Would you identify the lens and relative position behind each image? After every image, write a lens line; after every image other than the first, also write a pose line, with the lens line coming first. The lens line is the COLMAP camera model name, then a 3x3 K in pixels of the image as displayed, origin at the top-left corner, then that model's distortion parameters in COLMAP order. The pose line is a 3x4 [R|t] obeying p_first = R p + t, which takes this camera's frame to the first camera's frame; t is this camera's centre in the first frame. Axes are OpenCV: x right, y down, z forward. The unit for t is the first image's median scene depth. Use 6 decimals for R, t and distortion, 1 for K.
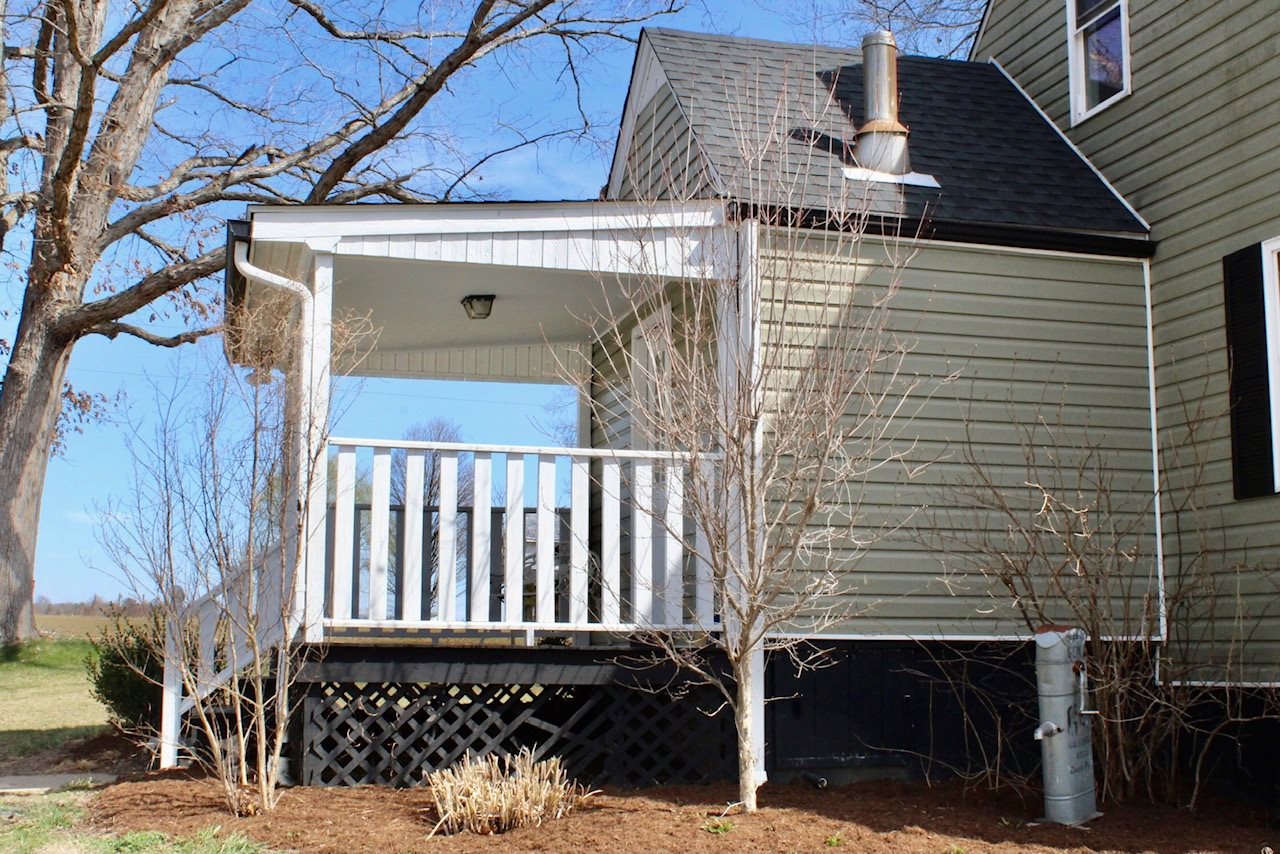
lens RADIAL K [[1658.4, 0, 640.0], [0, 1658.4, 427.0], [0, 0, 1]] dist [-0.049728, 0.026704]
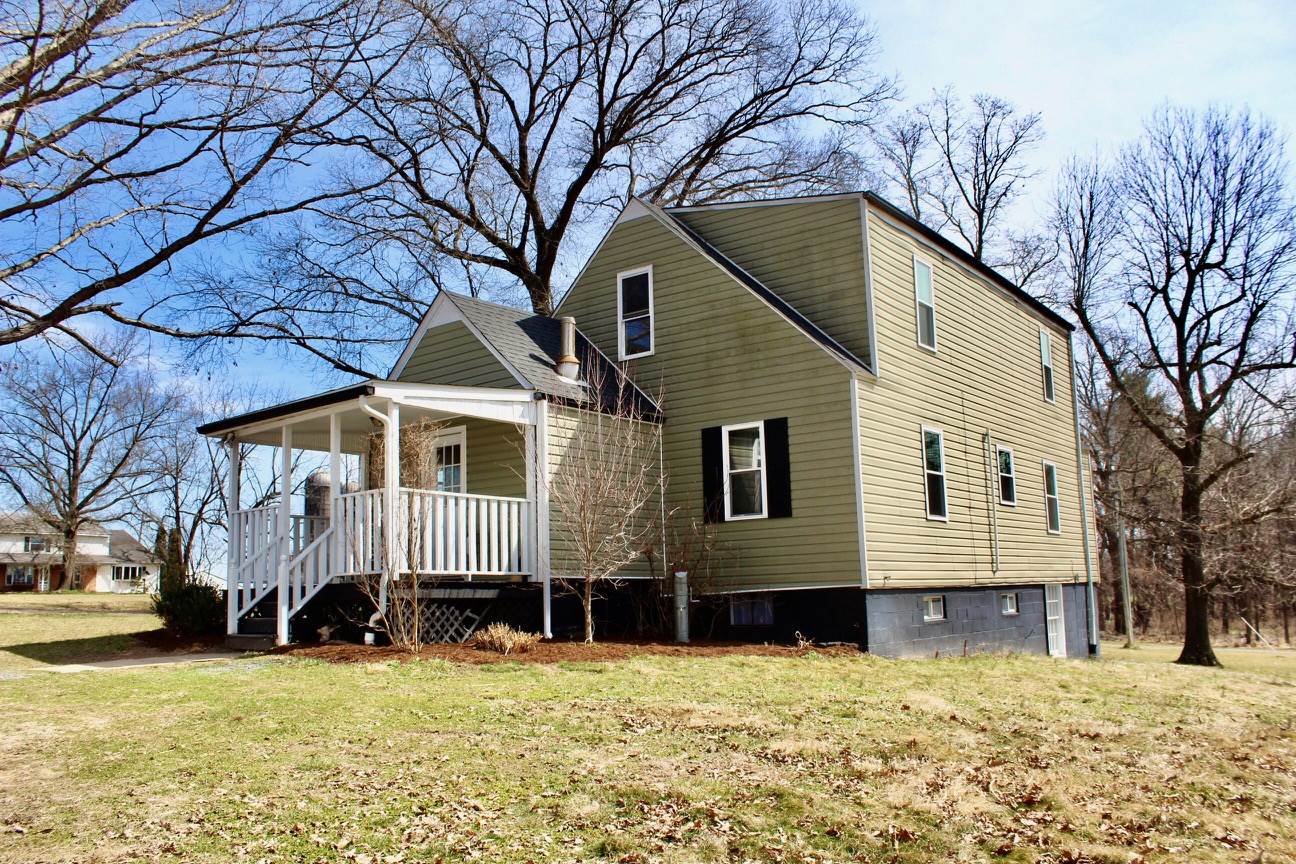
lens RADIAL K [[1074.6, 0, 648.0], [0, 1074.6, 432.0], [0, 0, 1]] dist [-0.160831, 0.137415]
pose [[0.814412, 0.068276, 0.576257, -0.715567], [-0.058712, 0.997653, -0.035228, -0.036276], [-0.577310, -0.005143, 0.816509, -0.340127]]
